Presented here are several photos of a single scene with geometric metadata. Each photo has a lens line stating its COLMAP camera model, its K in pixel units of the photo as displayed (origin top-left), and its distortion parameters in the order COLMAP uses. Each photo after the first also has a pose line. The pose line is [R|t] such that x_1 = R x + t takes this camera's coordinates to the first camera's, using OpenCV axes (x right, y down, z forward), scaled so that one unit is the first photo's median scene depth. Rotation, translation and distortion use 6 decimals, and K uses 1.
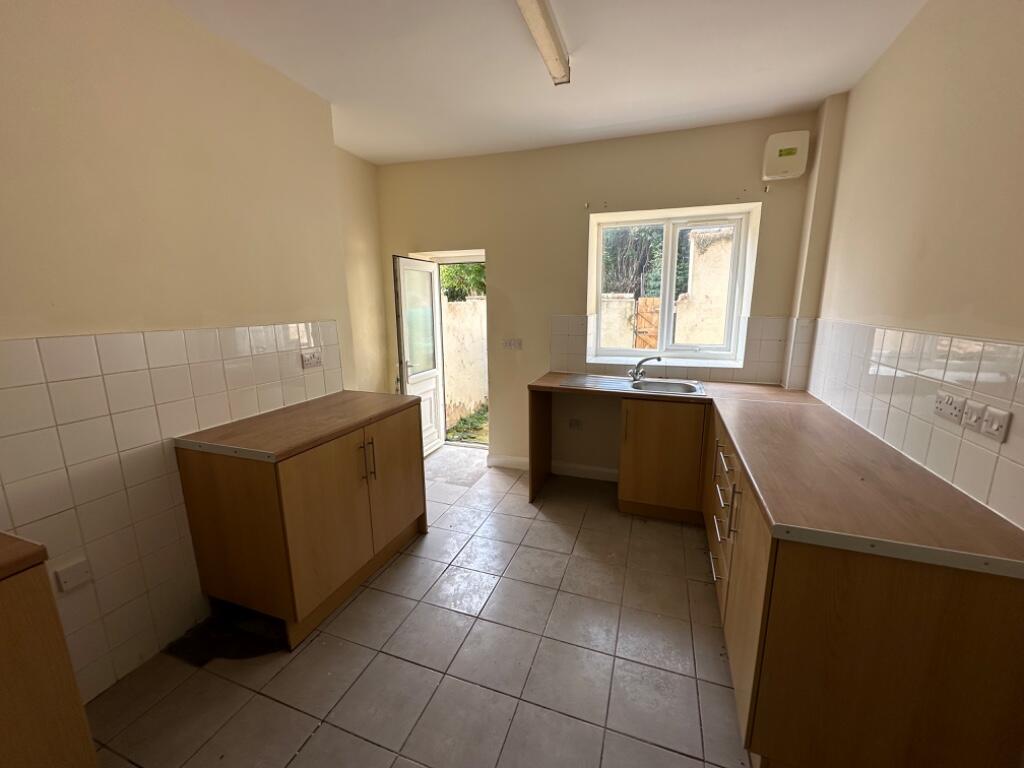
lens RADIAL K [[410.6, 0, 513.6], [0, 410.6, 385.6], [0, 0, 1]] dist [0.001484, 0.000039]
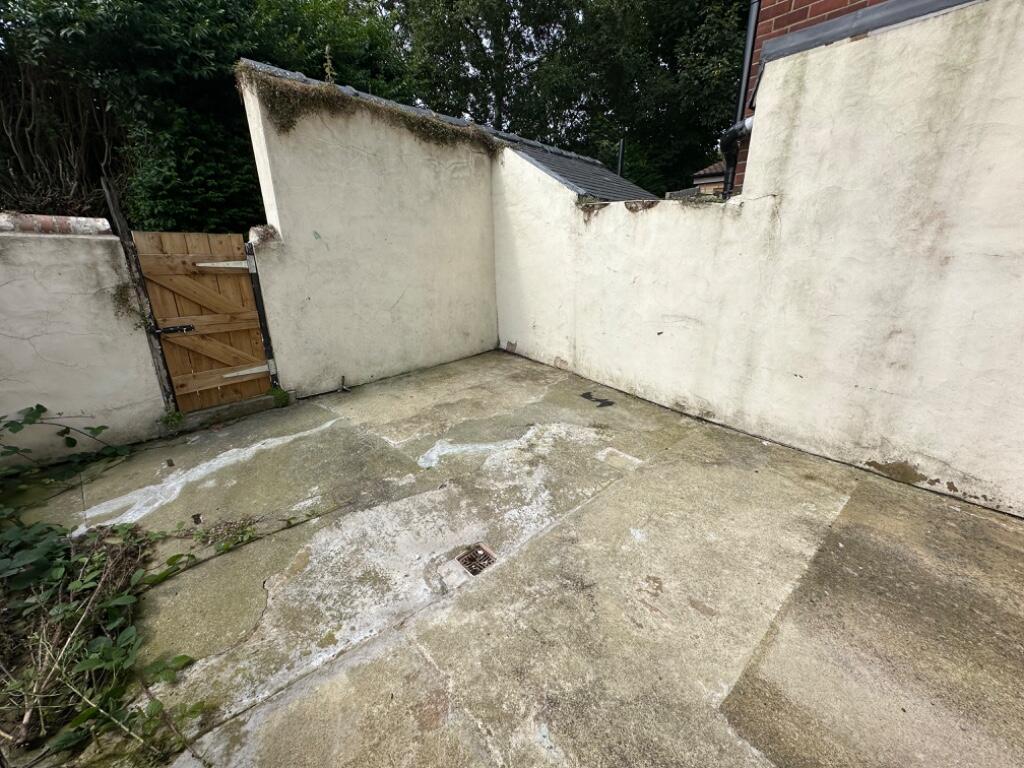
lens RADIAL K [[410.6, 0, 509.1], [0, 410.6, 381.0], [0, 0, 1]] dist [0.001484, 0.000039]
pose [[0.492187, -0.262286, 0.830035, 0.142378], [0.160002, 0.964539, 0.209912, -0.115404], [-0.855658, 0.029491, 0.516700, 0.556944]]
